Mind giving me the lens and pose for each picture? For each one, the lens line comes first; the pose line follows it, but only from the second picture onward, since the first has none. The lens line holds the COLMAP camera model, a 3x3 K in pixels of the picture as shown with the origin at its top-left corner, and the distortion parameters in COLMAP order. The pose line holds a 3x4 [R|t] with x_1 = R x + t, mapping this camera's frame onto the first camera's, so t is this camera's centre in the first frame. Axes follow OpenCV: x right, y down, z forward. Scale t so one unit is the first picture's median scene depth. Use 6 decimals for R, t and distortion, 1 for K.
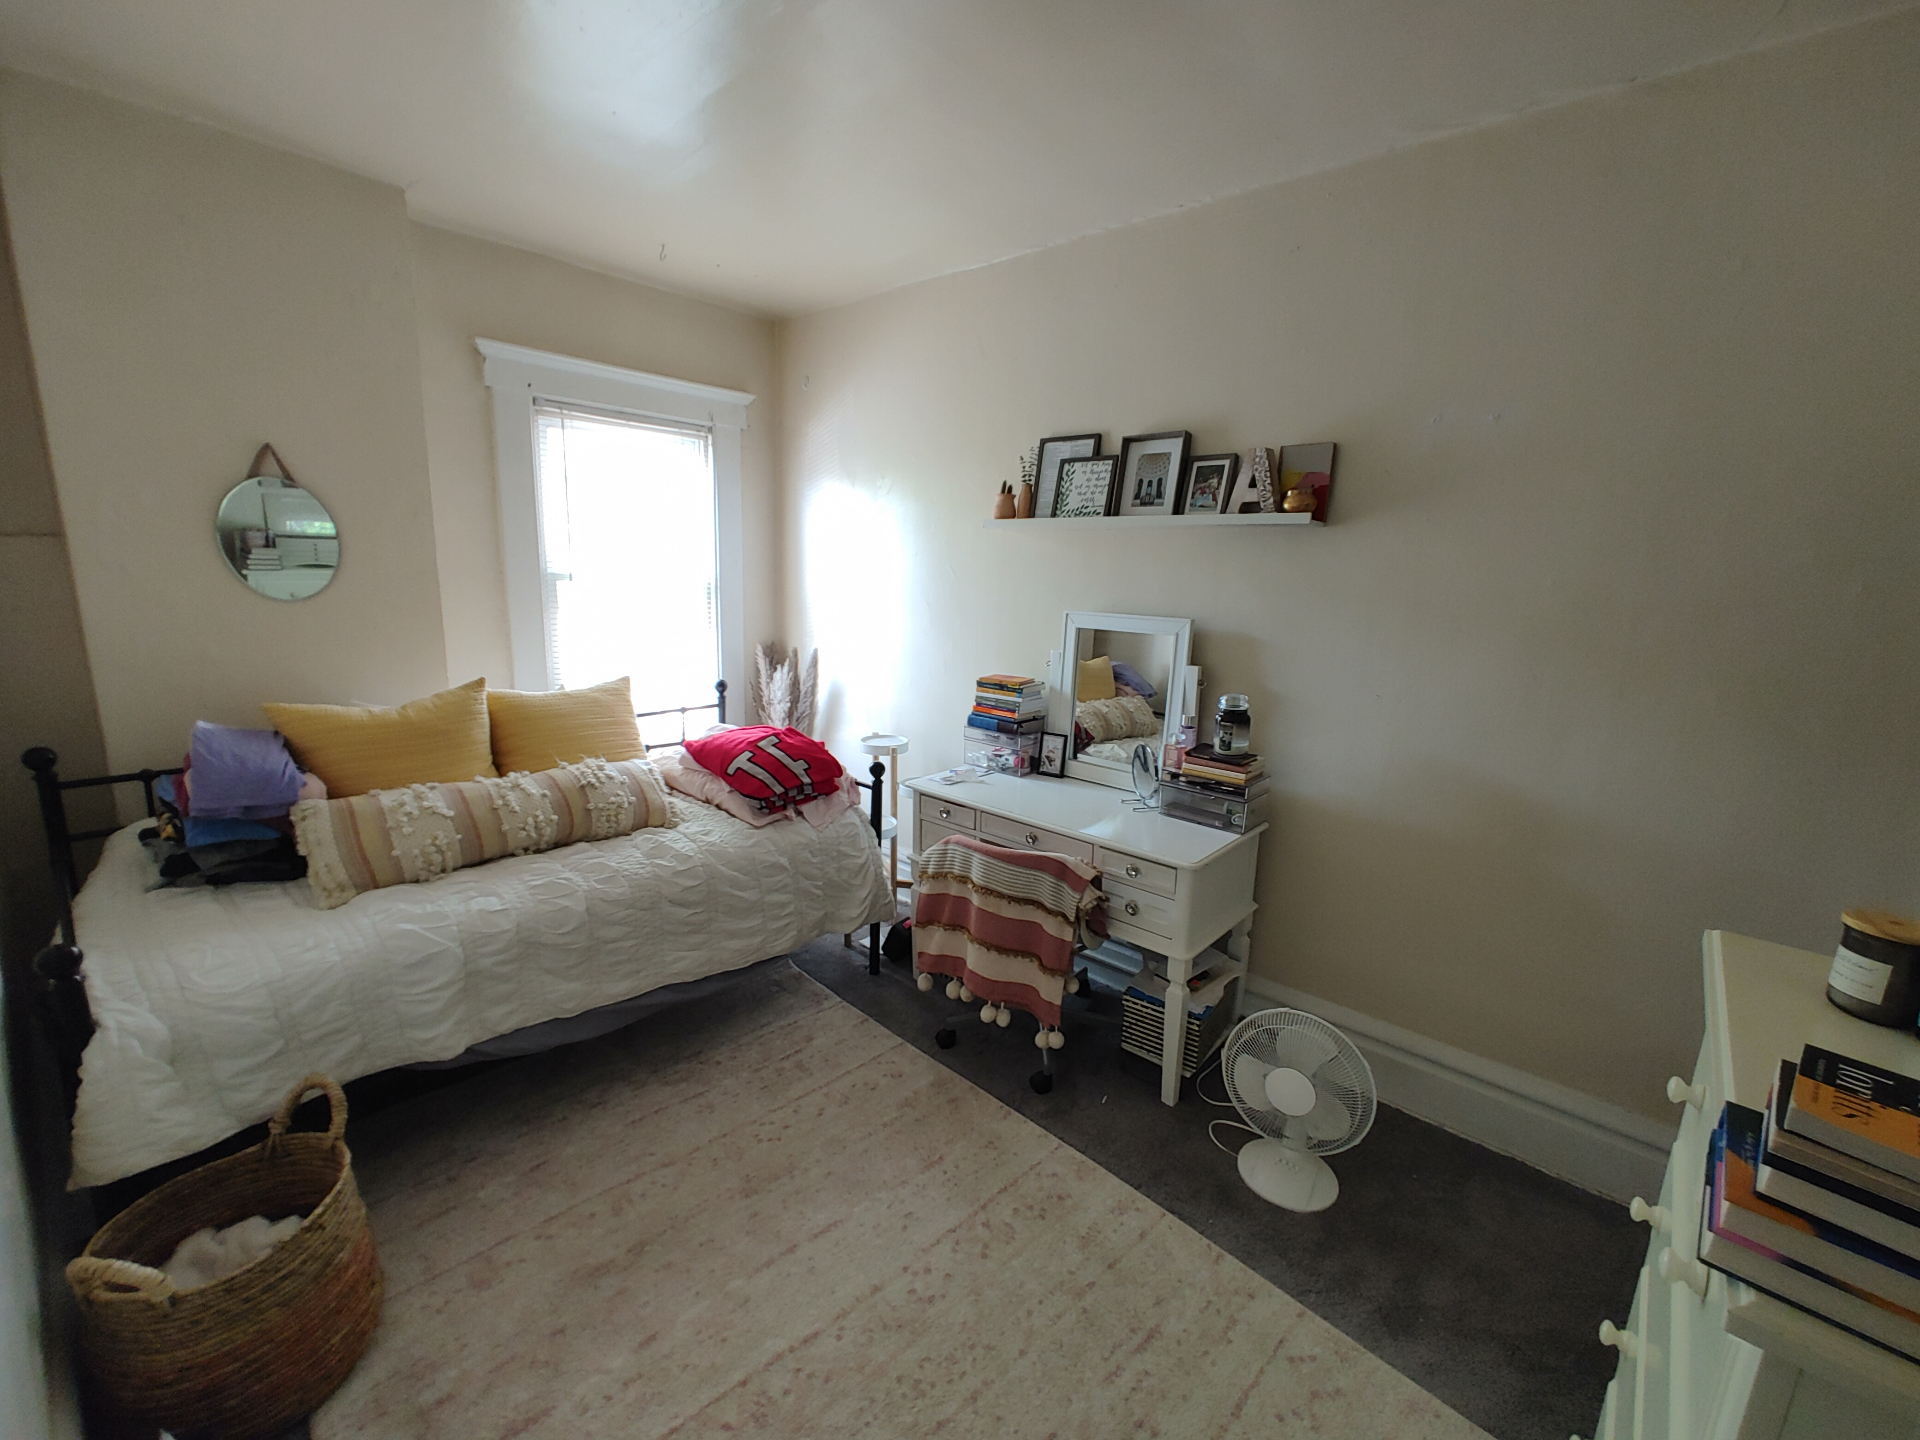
lens RADIAL K [[802.5, 0, 958.7], [0, 802.5, 740.2], [0, 0, 1]] dist [0.001900, 0.001357]
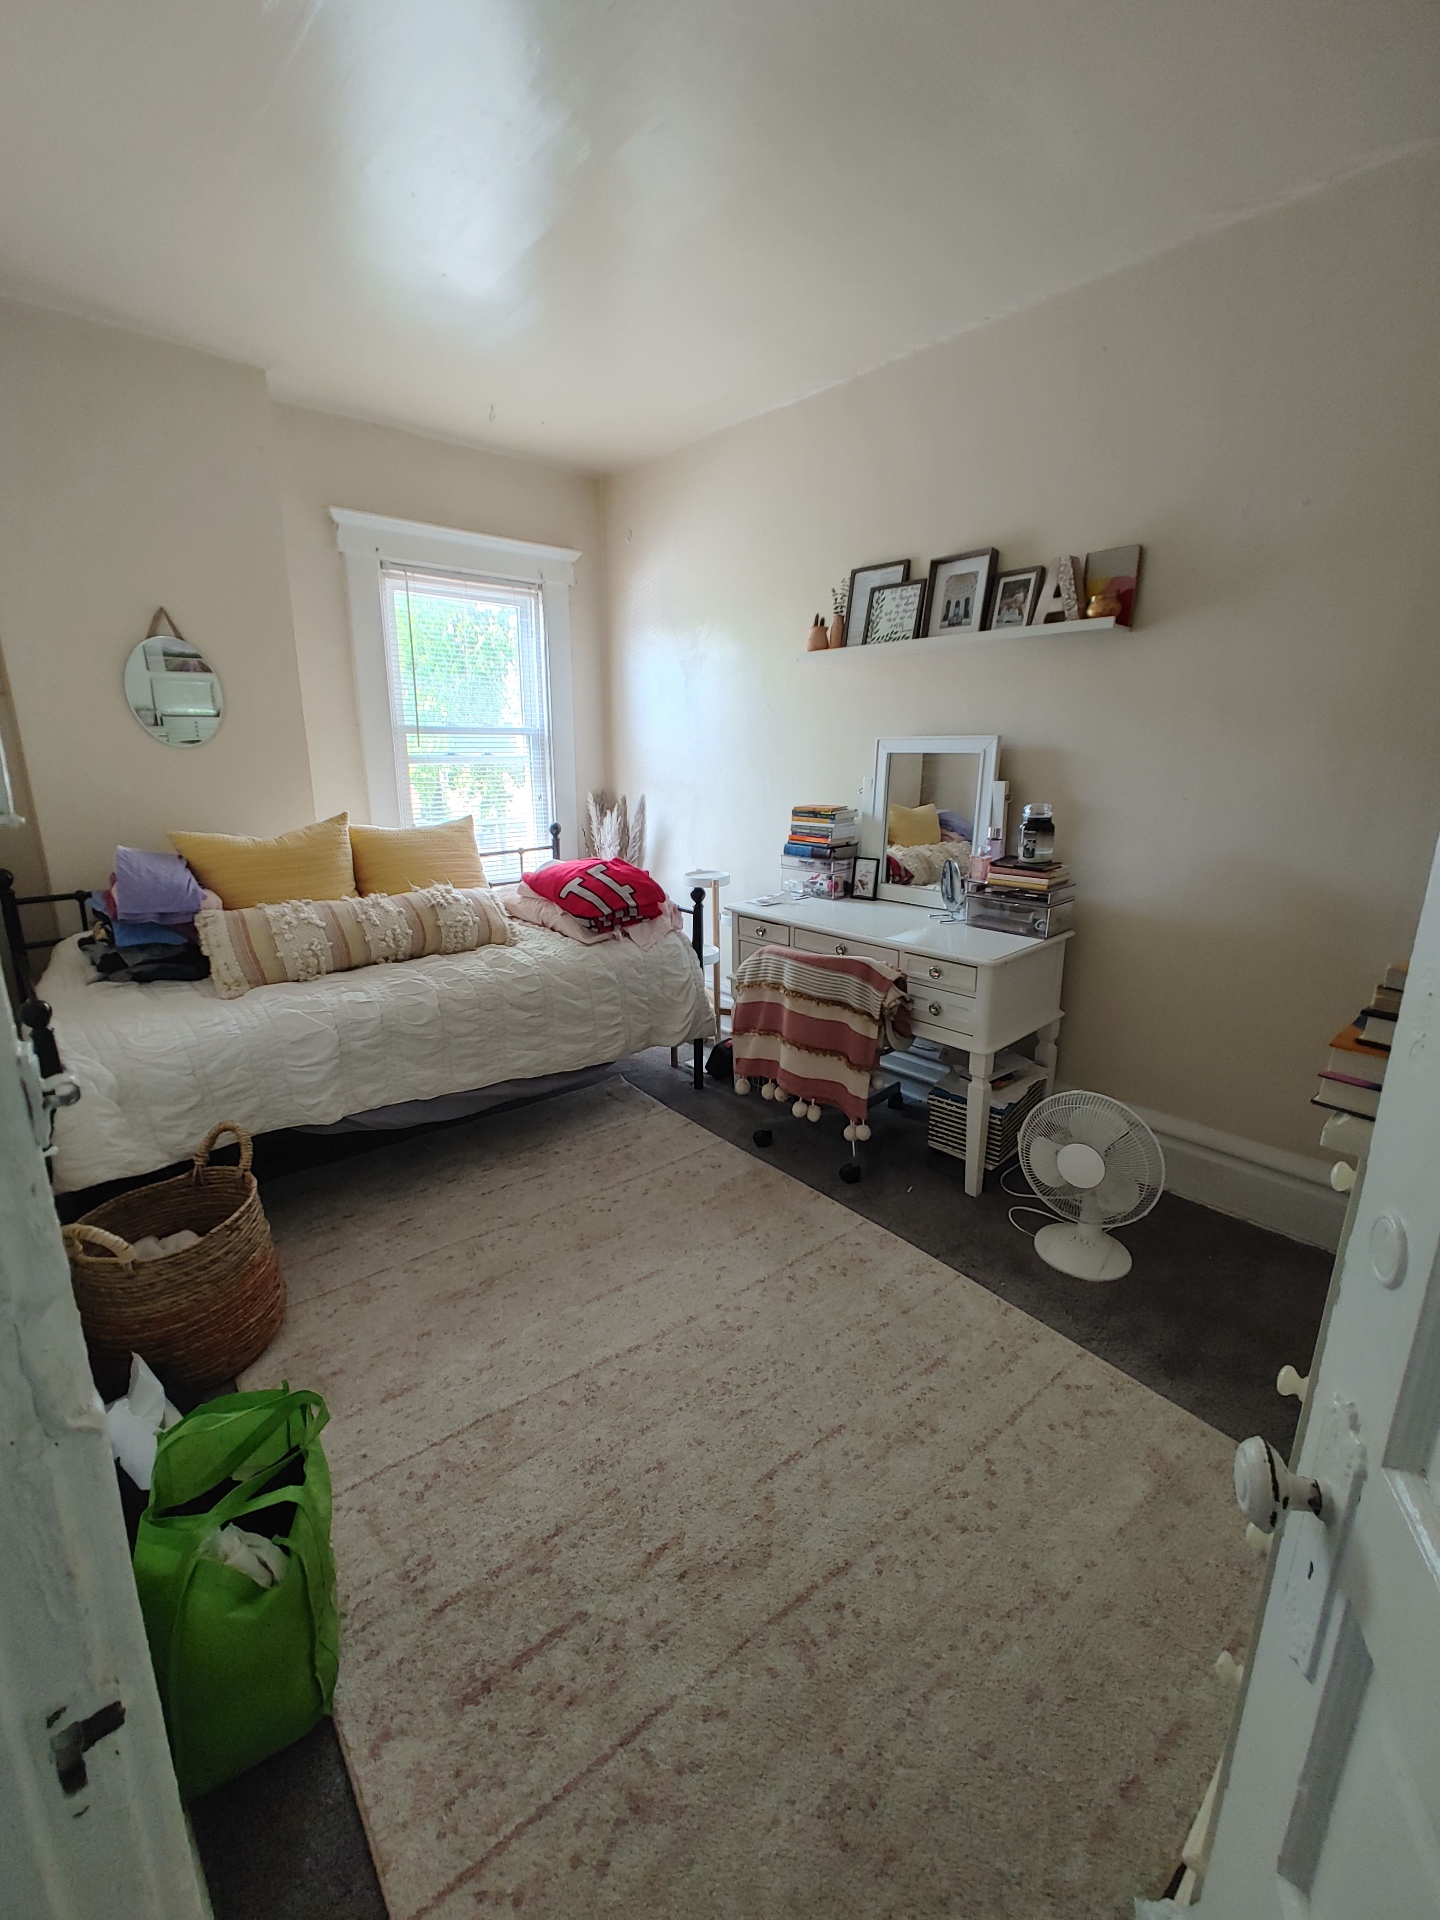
lens RADIAL K [[802.5, 0, 708.2], [0, 802.5, 948.3], [0, 0, 1]] dist [0.001900, 0.001357]
pose [[0.994049, -0.008636, -0.108590, 0.035178], [0.012888, 0.999175, 0.038518, 0.085914], [0.108167, -0.039688, 0.993340, -0.075041]]
